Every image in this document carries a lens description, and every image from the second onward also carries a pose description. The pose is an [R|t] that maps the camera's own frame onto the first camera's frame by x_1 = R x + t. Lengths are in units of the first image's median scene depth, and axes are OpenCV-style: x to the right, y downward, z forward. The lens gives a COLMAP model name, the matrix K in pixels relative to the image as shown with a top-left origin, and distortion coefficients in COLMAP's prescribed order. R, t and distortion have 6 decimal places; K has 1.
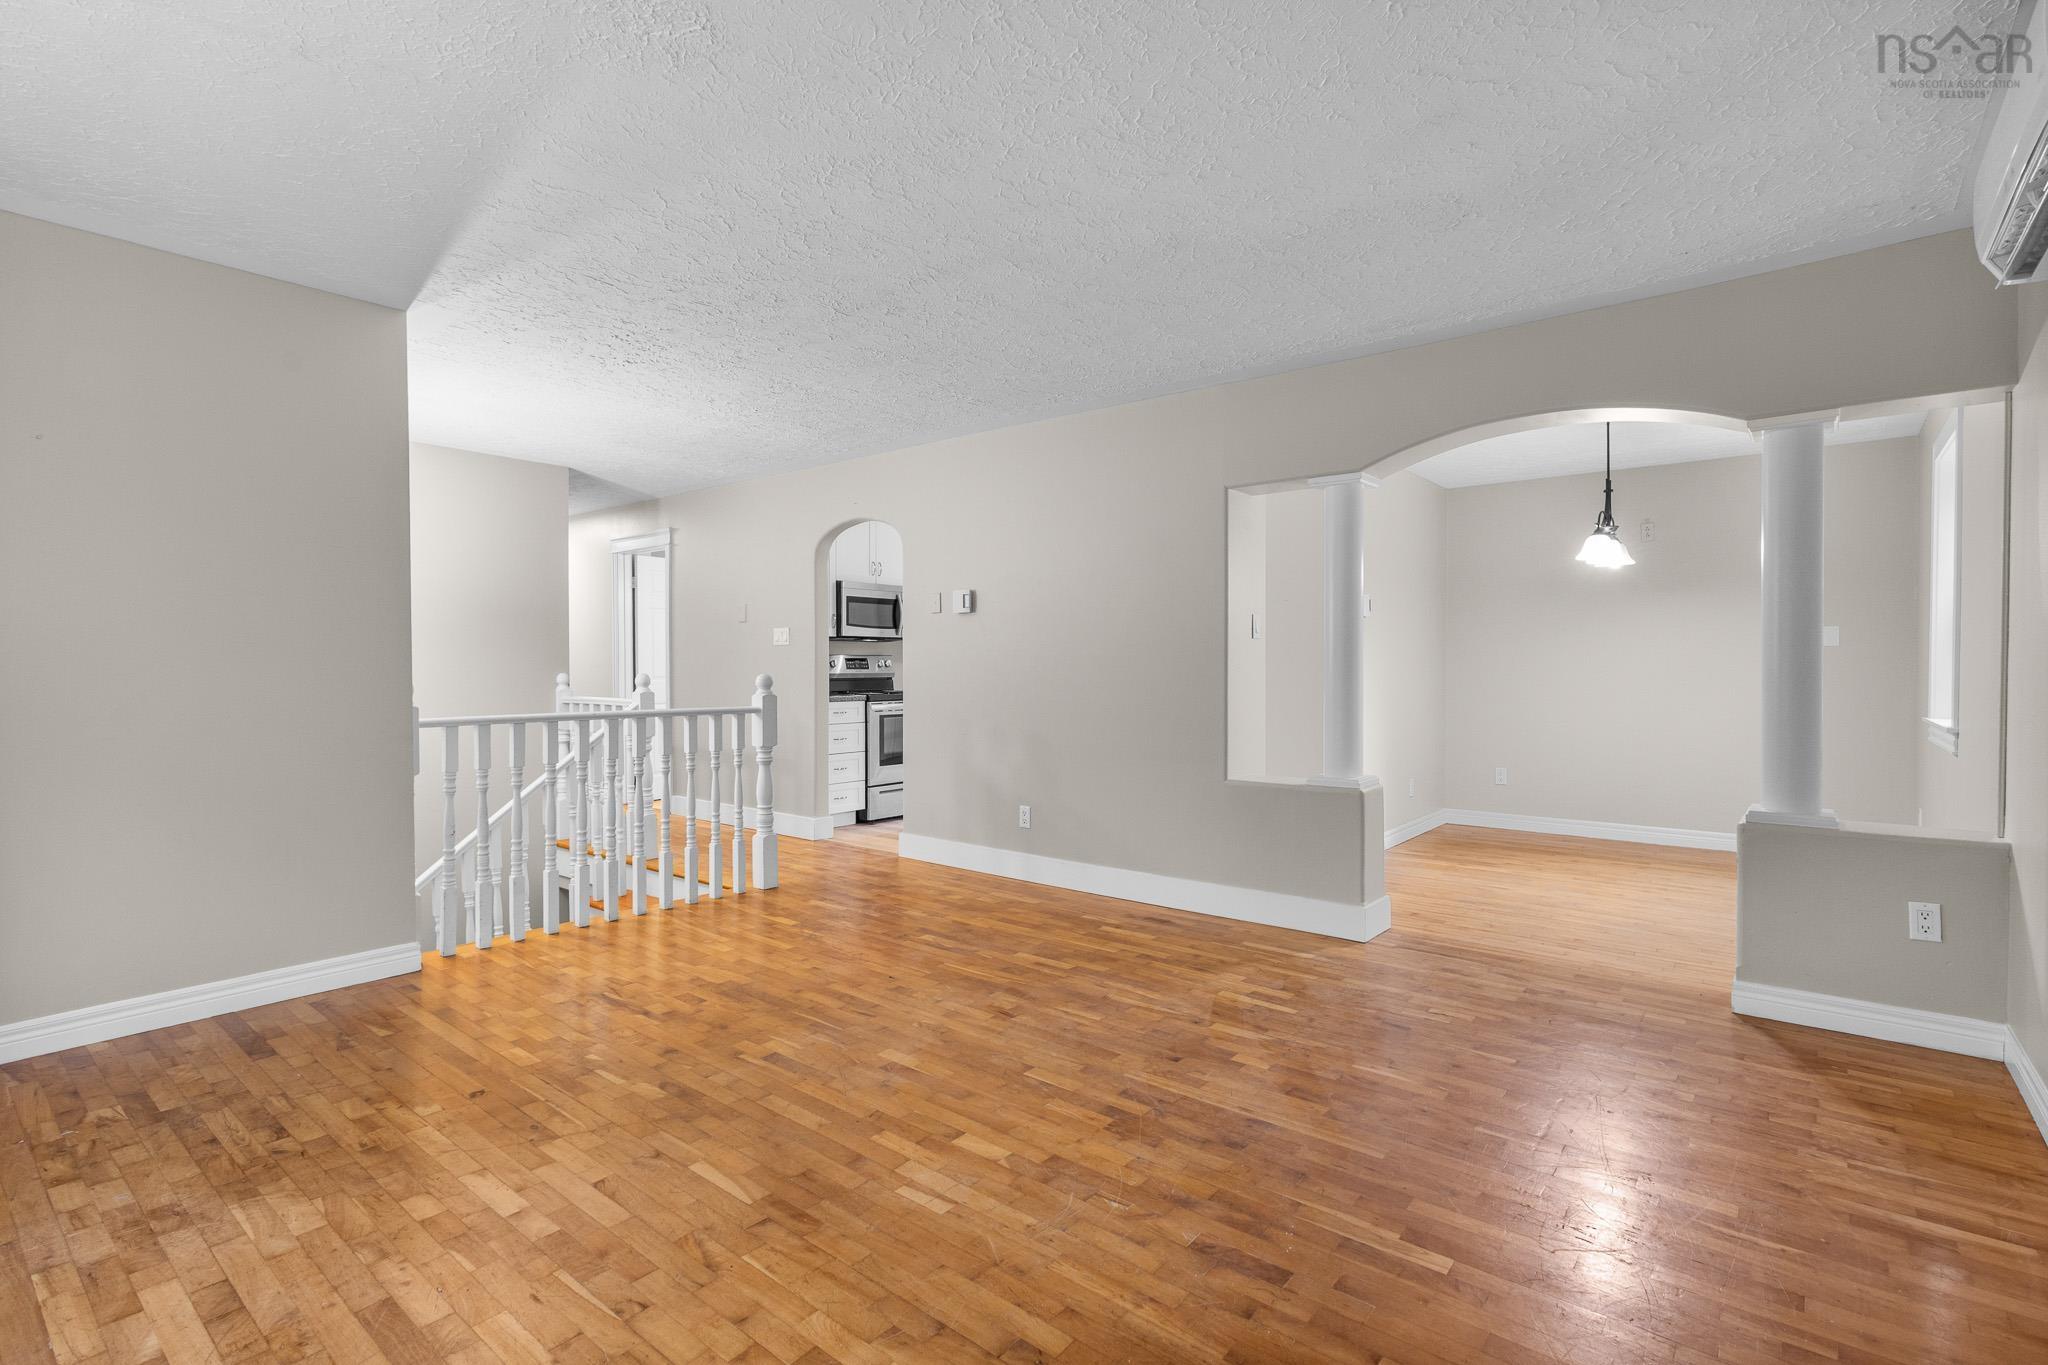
lens RADIAL K [[948.9, 0, 1018.3], [0, 948.9, 676.9], [0, 0, 1]] dist [0.012338, -0.000495]
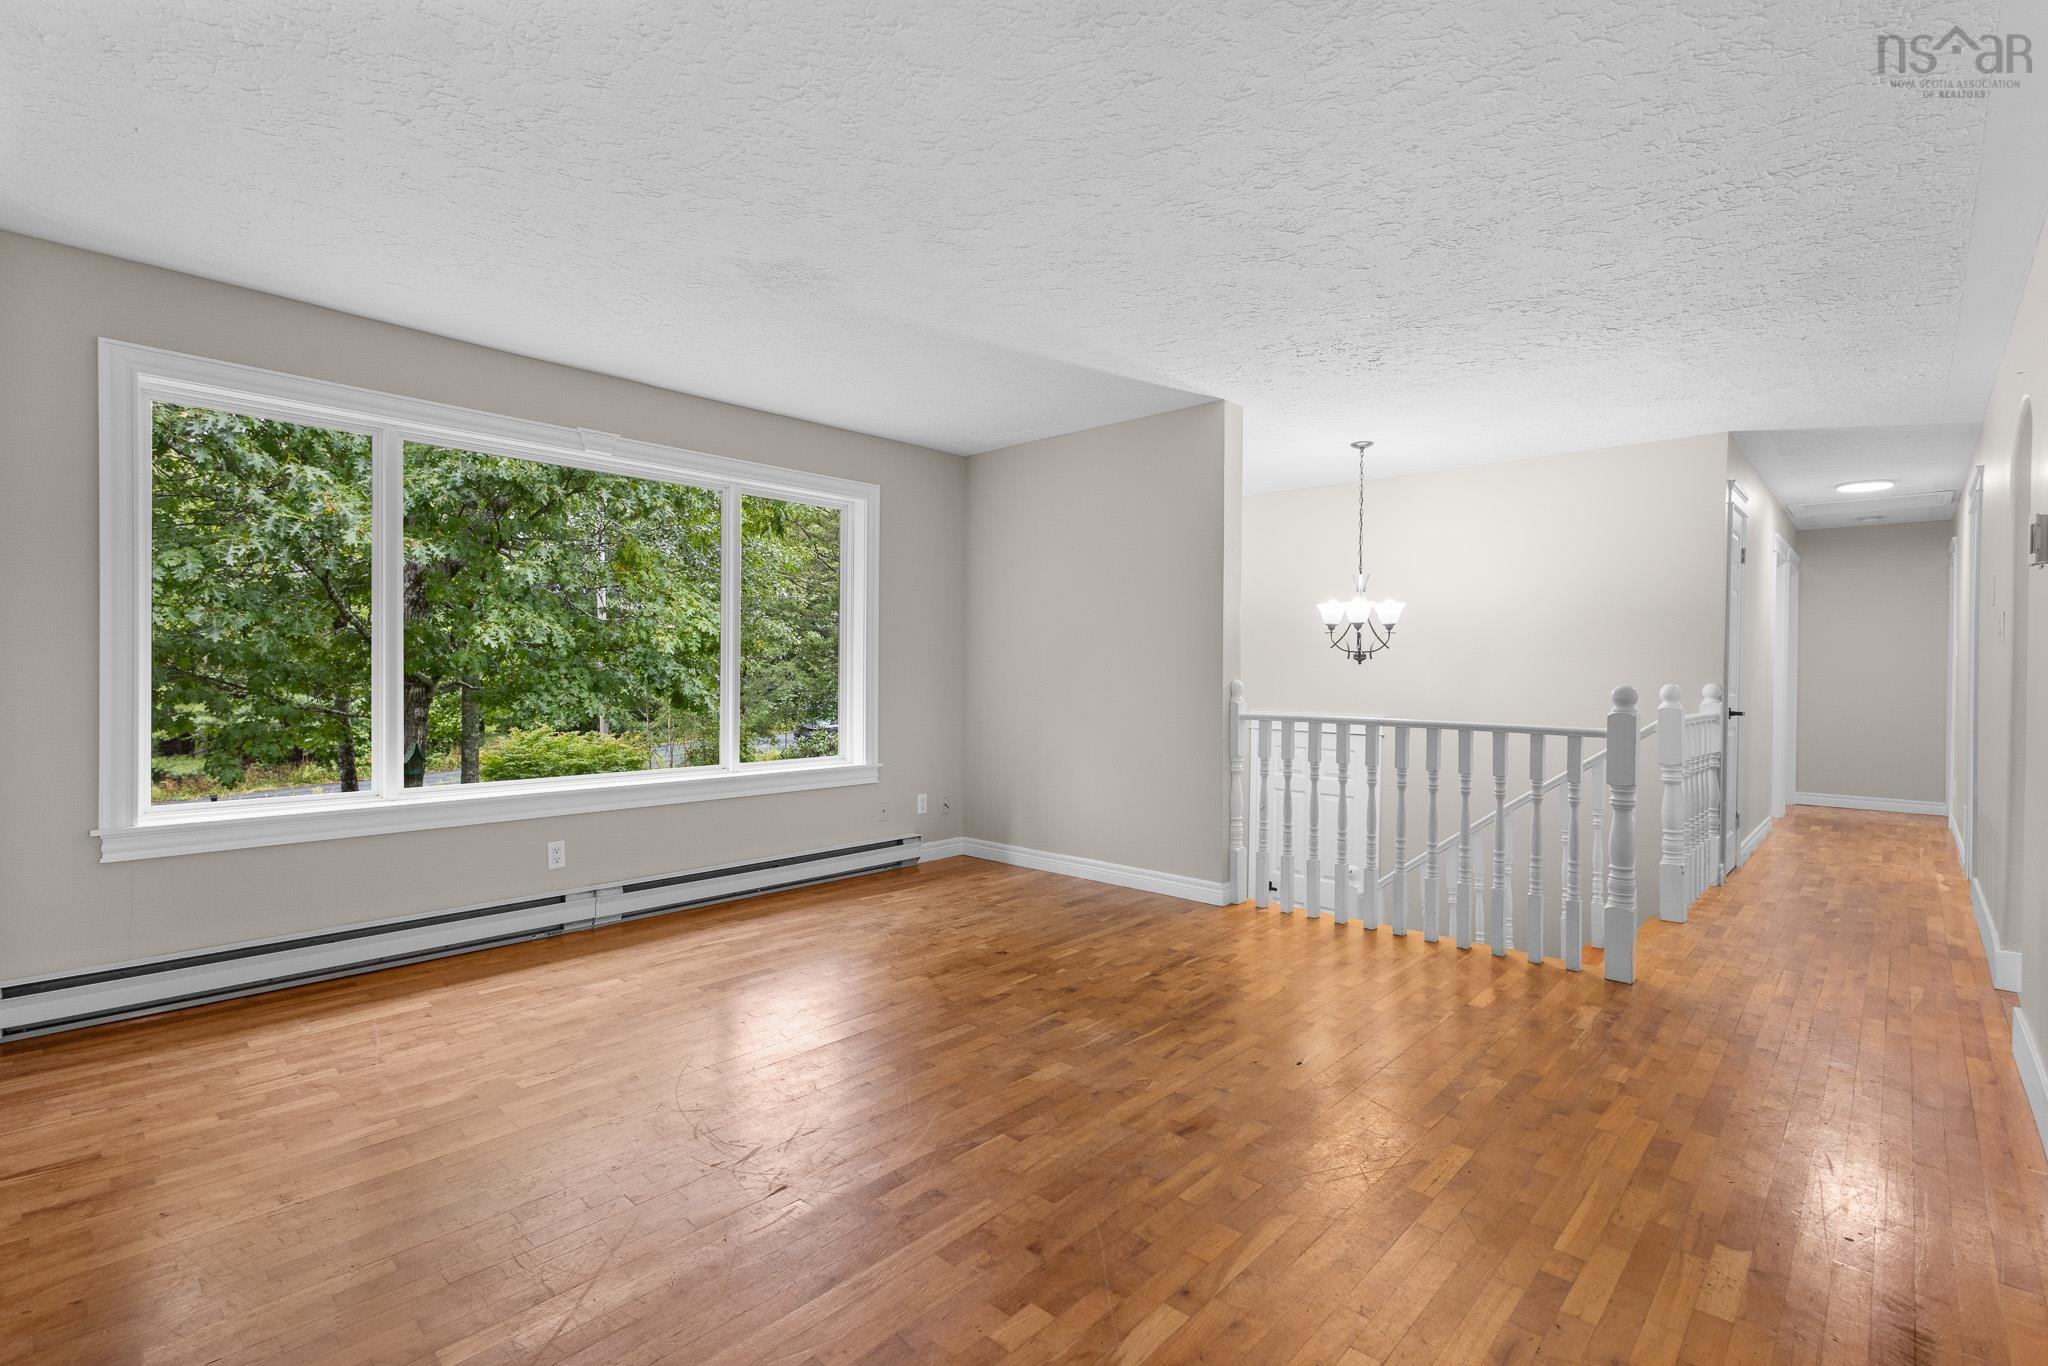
lens RADIAL K [[937.6, 0, 1031.7], [0, 937.6, 665.7], [0, 0, 1]] dist [0.015781, -0.000044]
pose [[-0.047295, -0.004032, -0.998873, 0.750169], [-0.022109, 0.999751, -0.002989, -0.008810], [0.998636, 0.021943, -0.047372, 0.915203]]
